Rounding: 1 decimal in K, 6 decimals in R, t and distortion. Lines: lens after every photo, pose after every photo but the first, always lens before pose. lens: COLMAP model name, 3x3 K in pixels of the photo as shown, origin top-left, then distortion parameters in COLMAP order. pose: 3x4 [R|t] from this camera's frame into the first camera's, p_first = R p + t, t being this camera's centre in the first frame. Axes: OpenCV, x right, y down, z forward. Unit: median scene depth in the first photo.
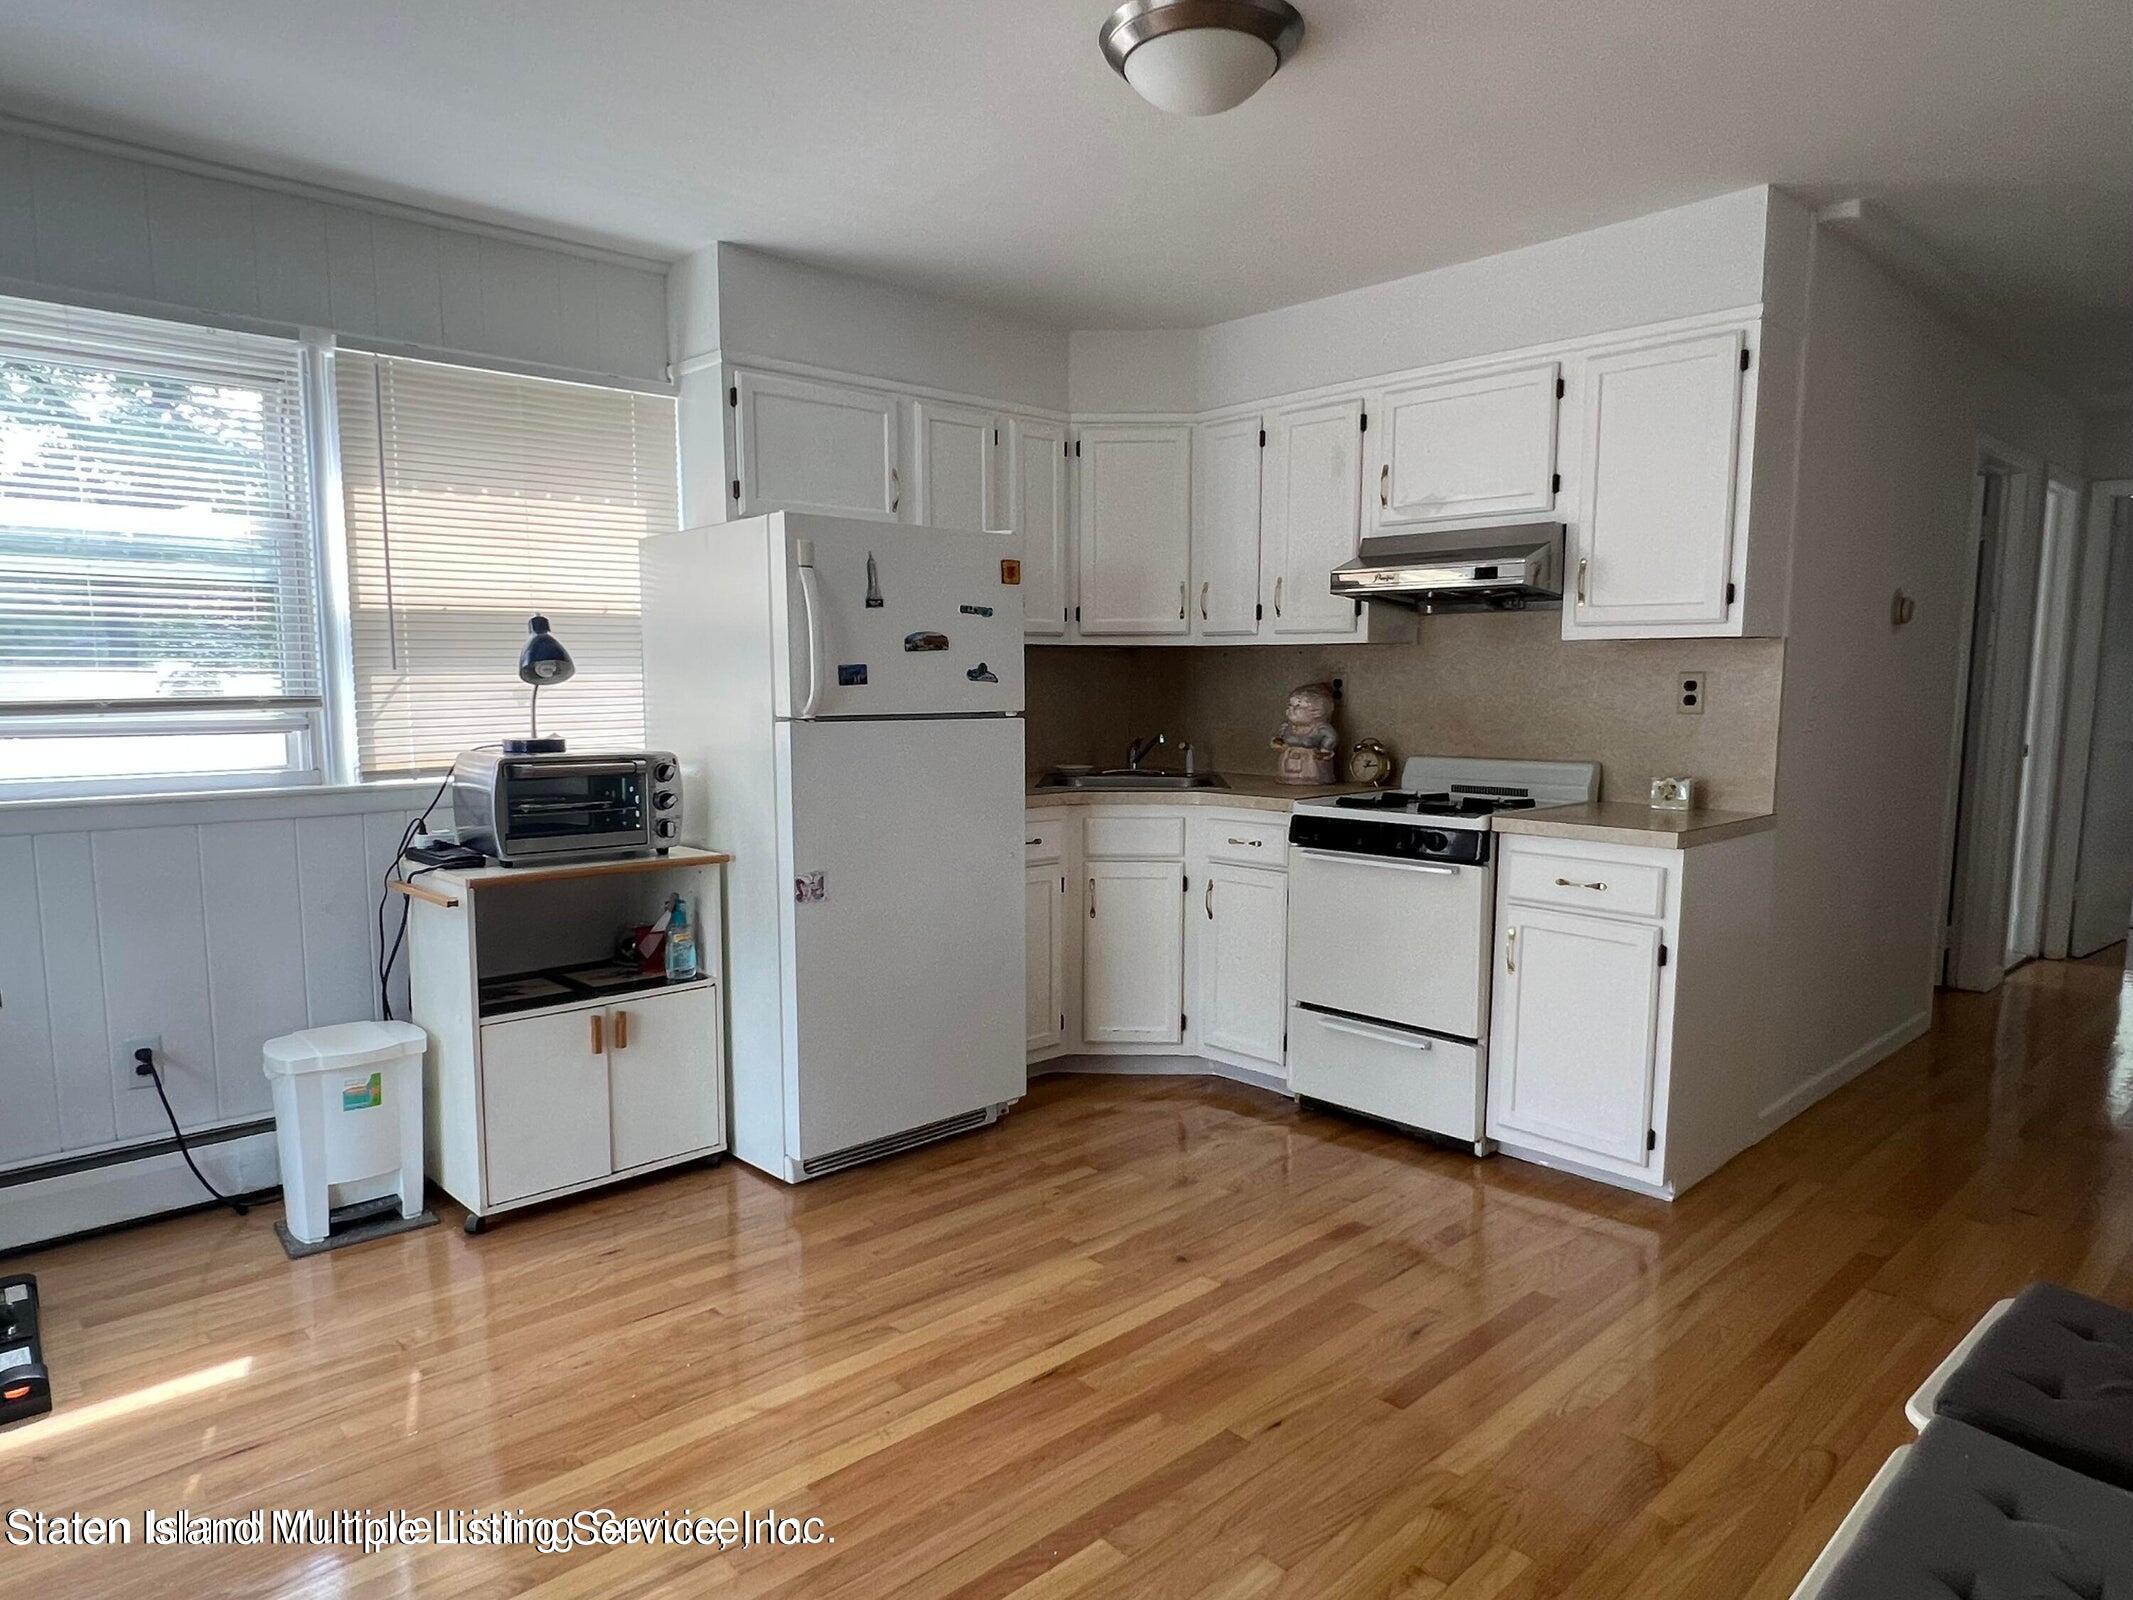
lens RADIAL K [[1273.7, 0, 998.1], [0, 1273.7, 818.9], [0, 0, 1]] dist [-0.000668, -0.003237]
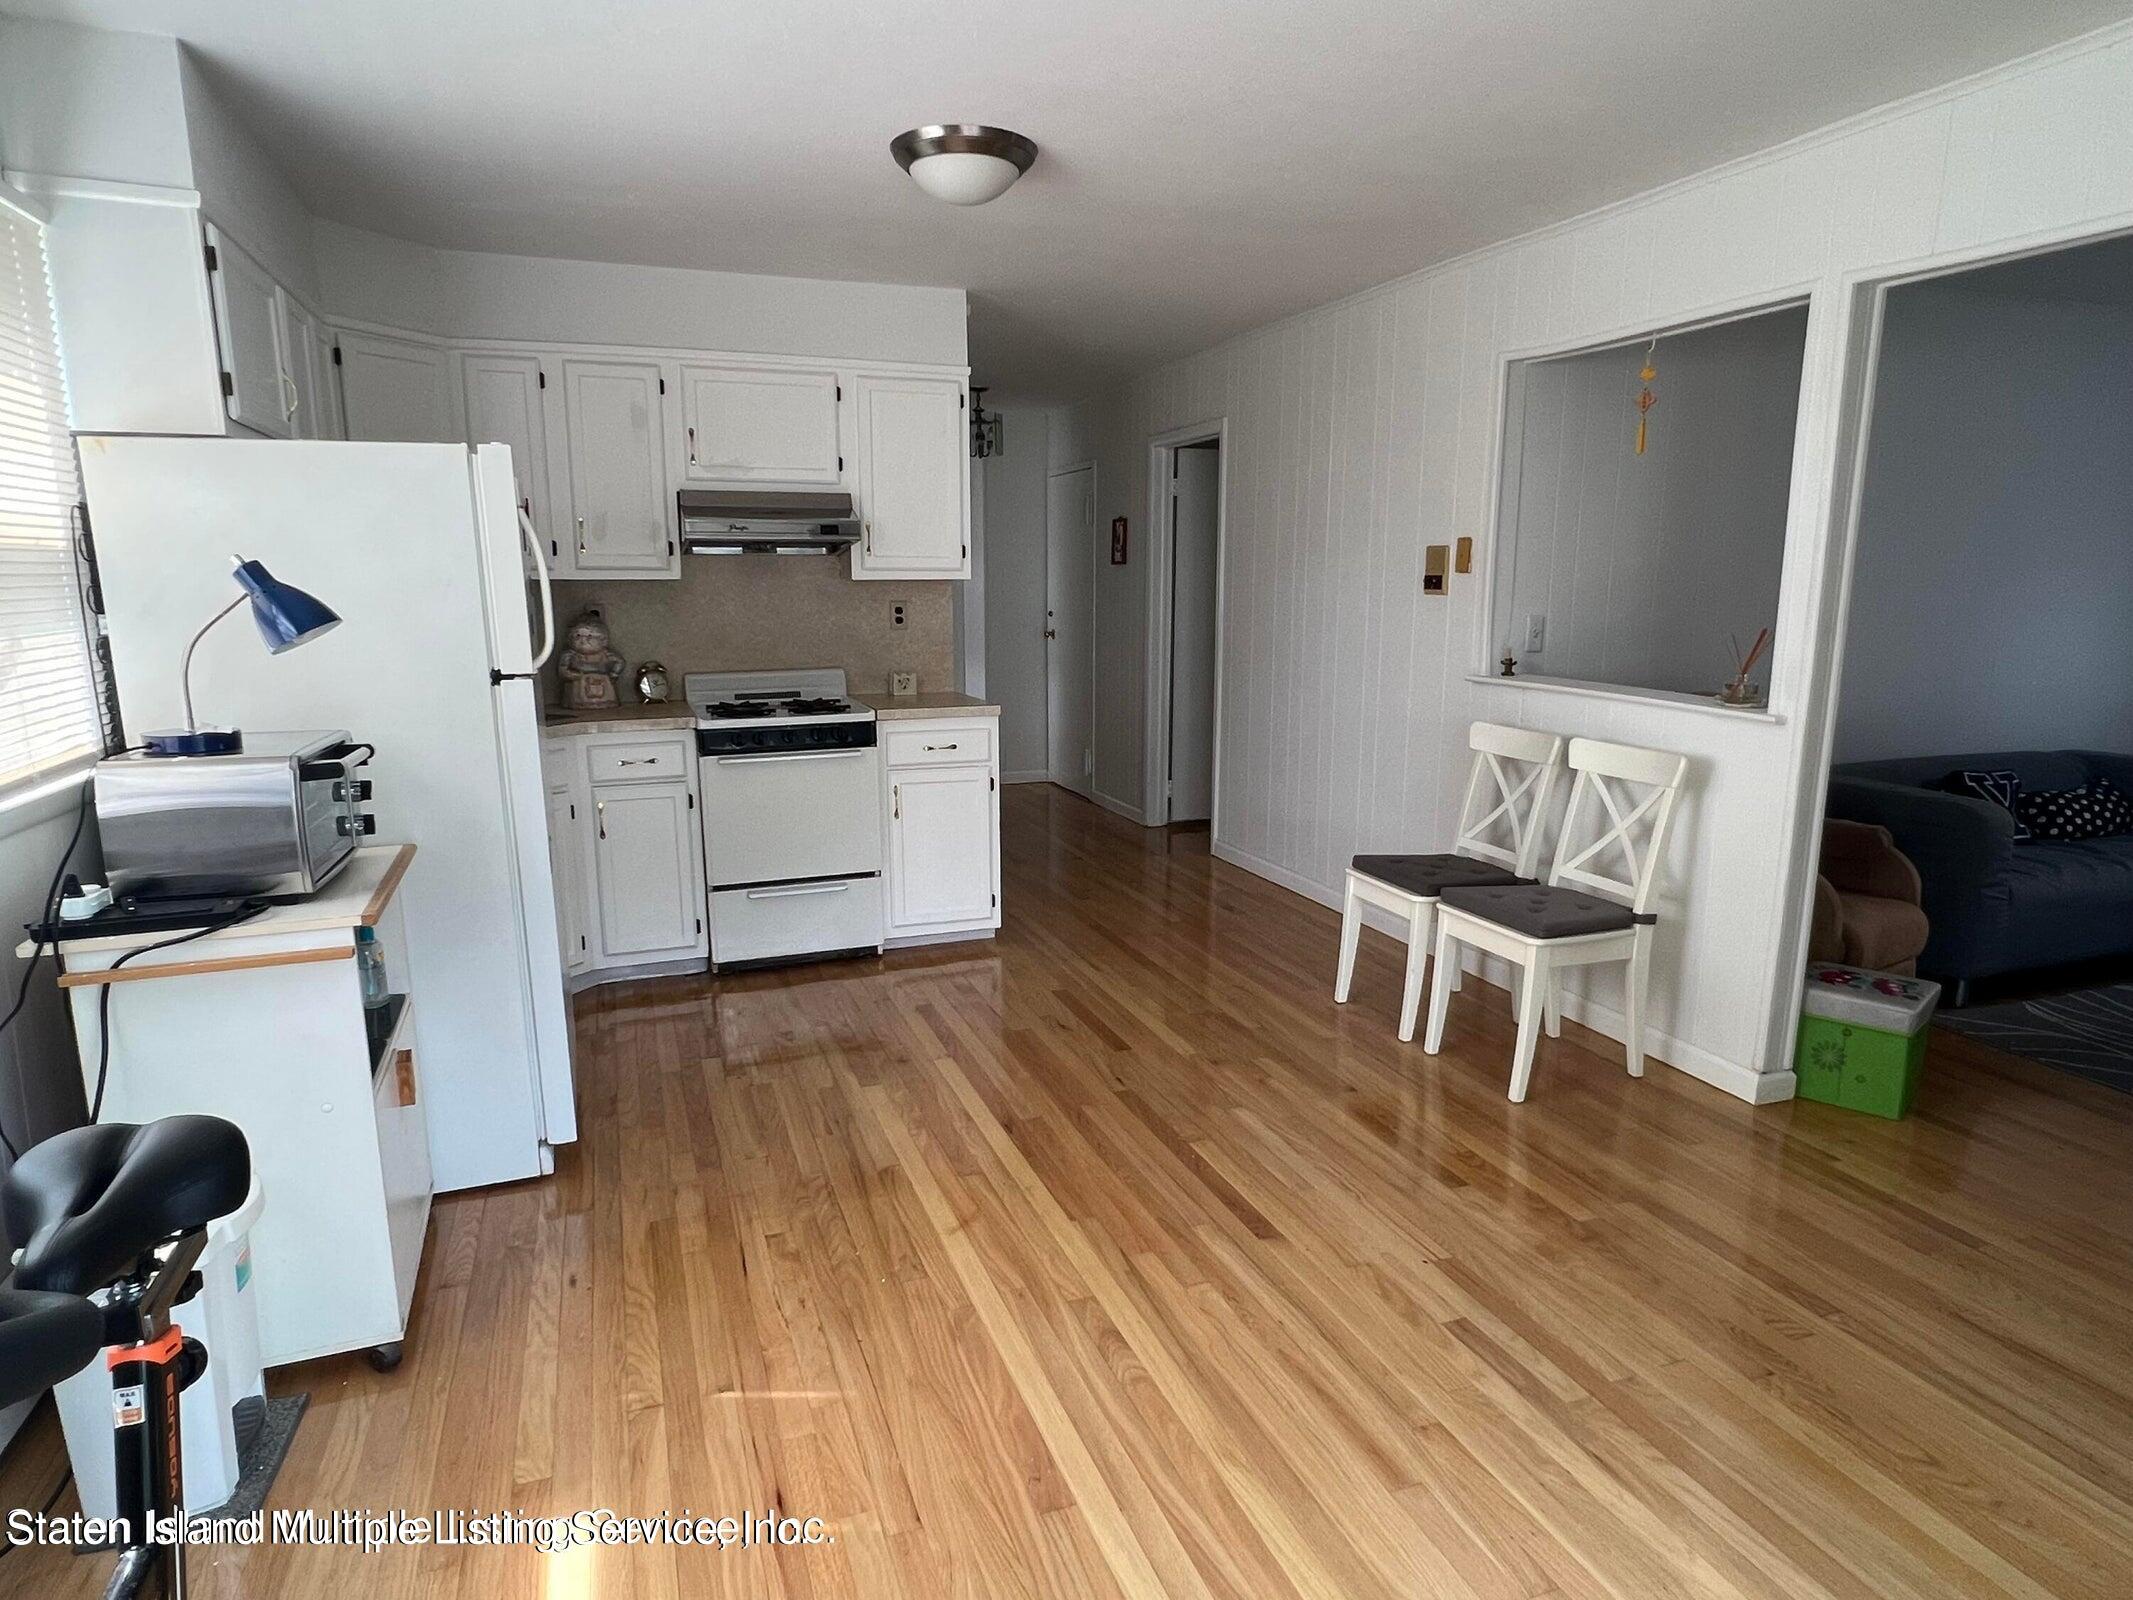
lens RADIAL K [[1273.7, 0, 1057.9], [0, 1273.7, 813.9], [0, 0, 1]] dist [-0.000668, -0.003237]
pose [[0.377681, -0.172104, 0.909801, -0.794389], [0.107645, 0.984073, 0.141467, -0.063105], [-0.919657, 0.044506, 0.390192, 0.270957]]
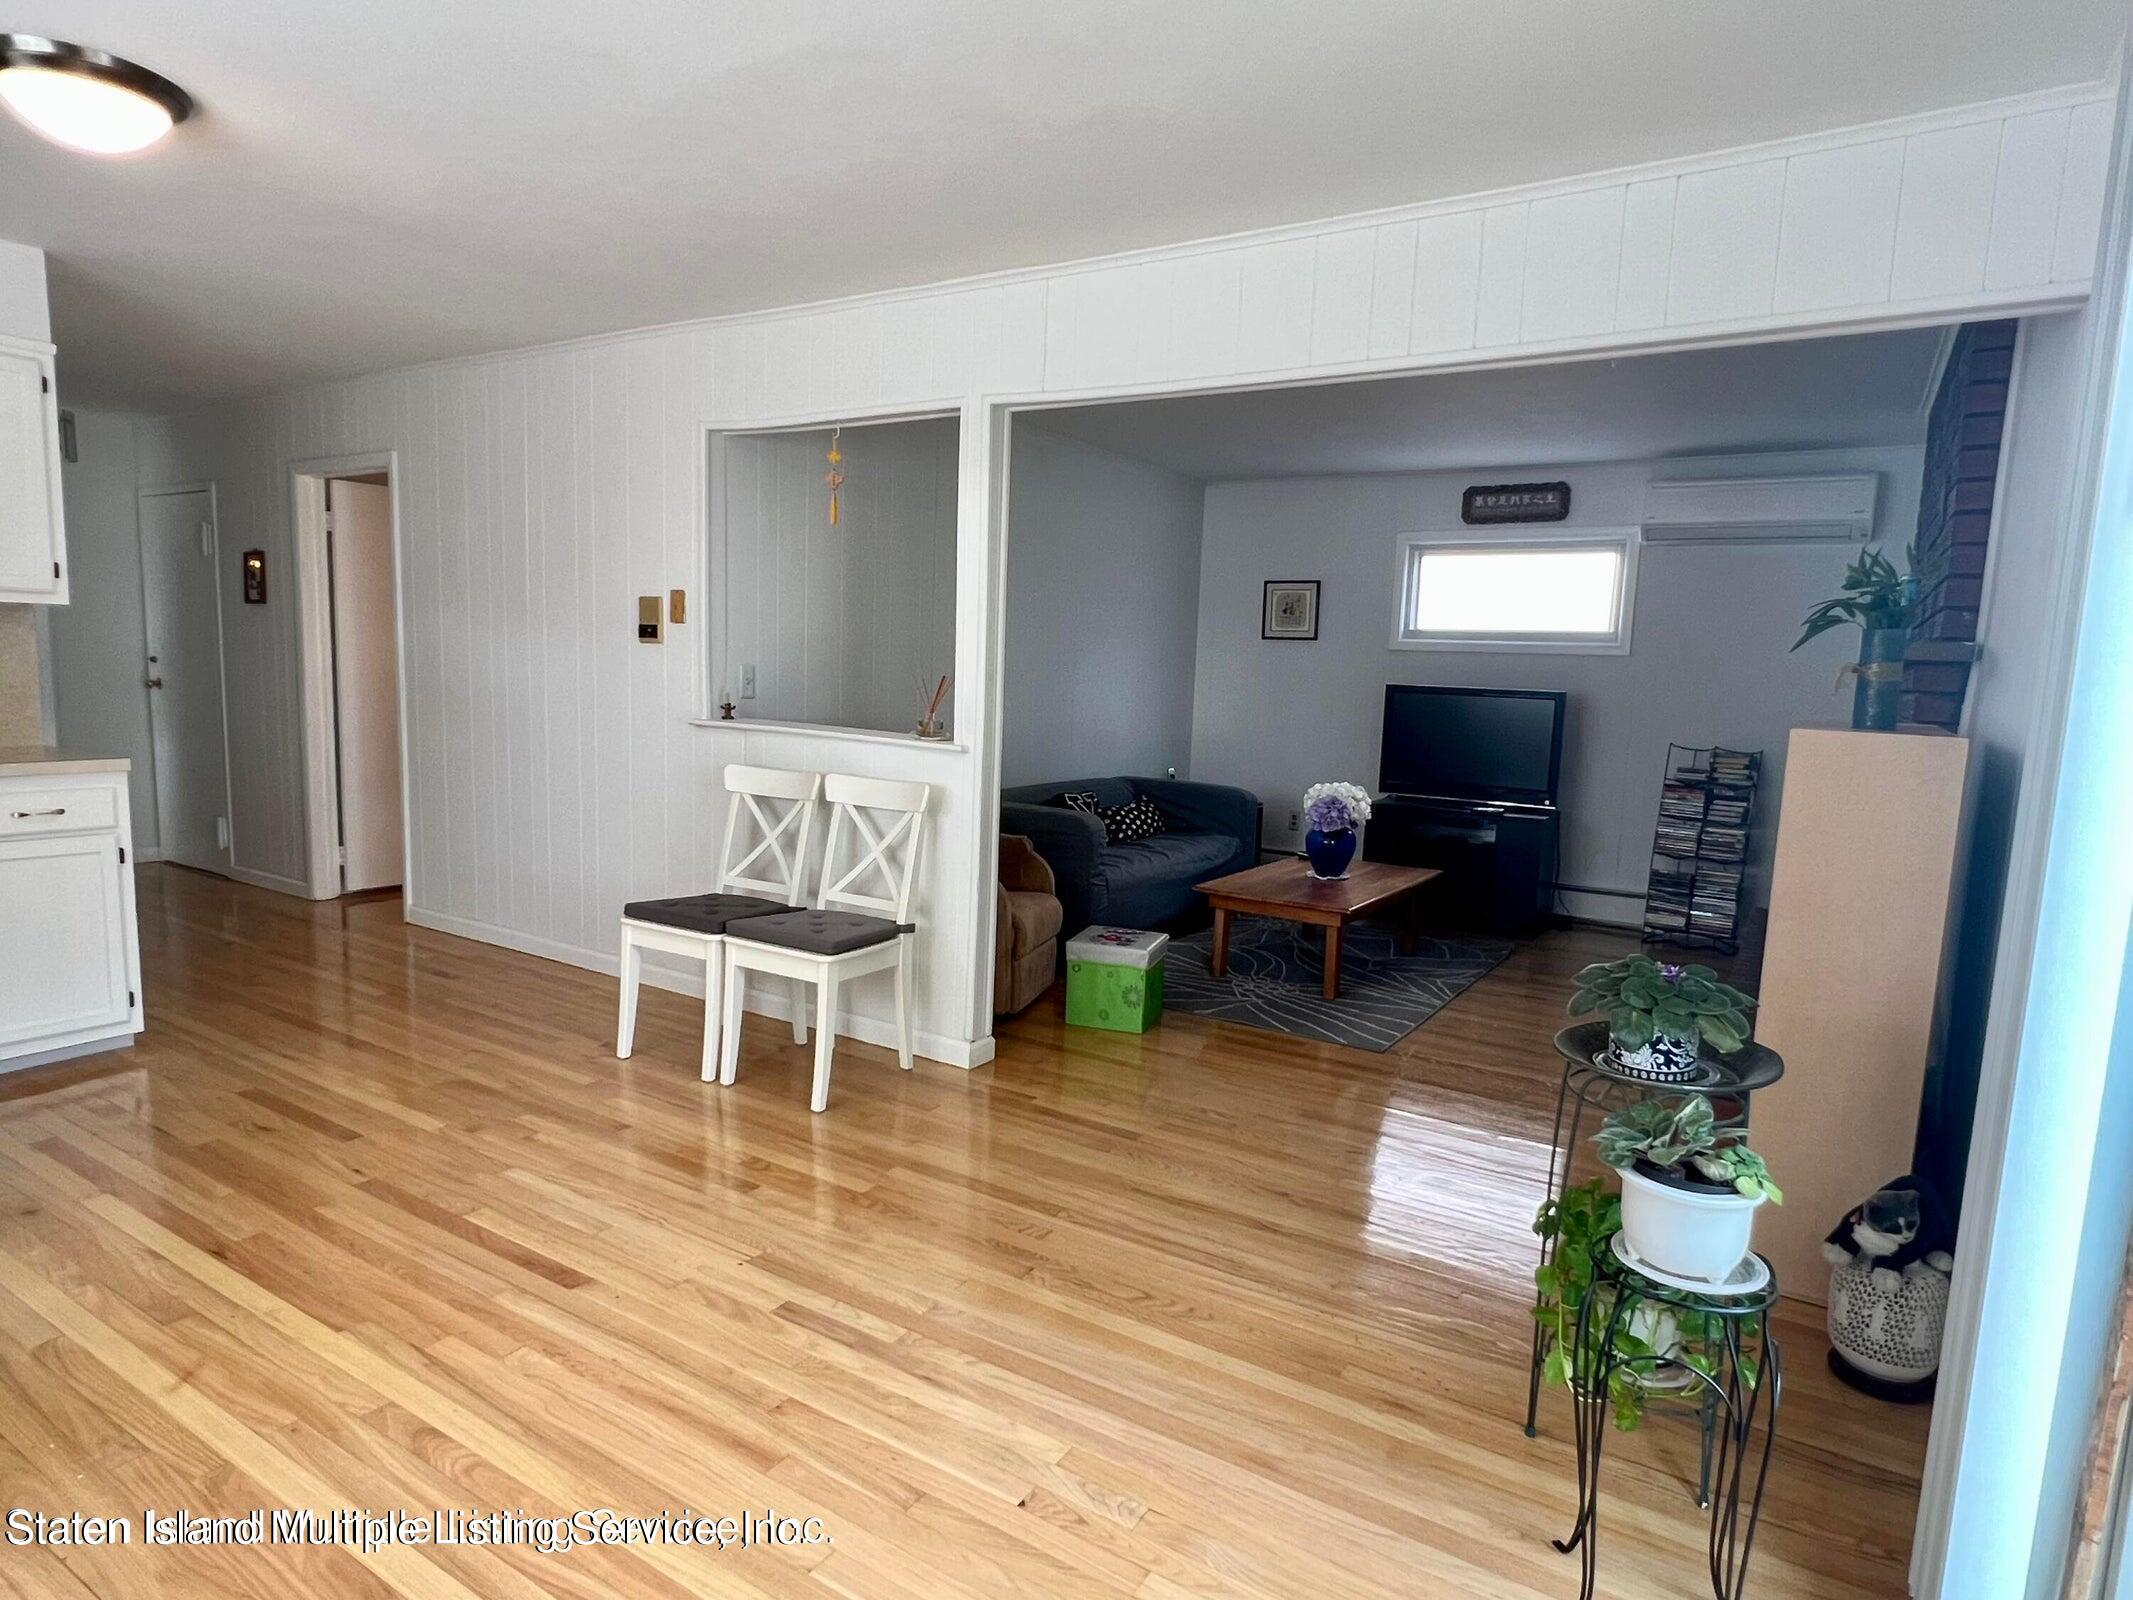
lens RADIAL K [[1224.2, 0, 1075.6], [0, 1224.2, 820.7], [0, 0, 1]] dist [-0.007015, 0.000544]
pose [[-0.274710, -0.137399, 0.951659, -0.813935], [0.075295, 0.983624, 0.163749, -0.050923], [-0.958574, 0.116639, -0.259866, 0.342764]]
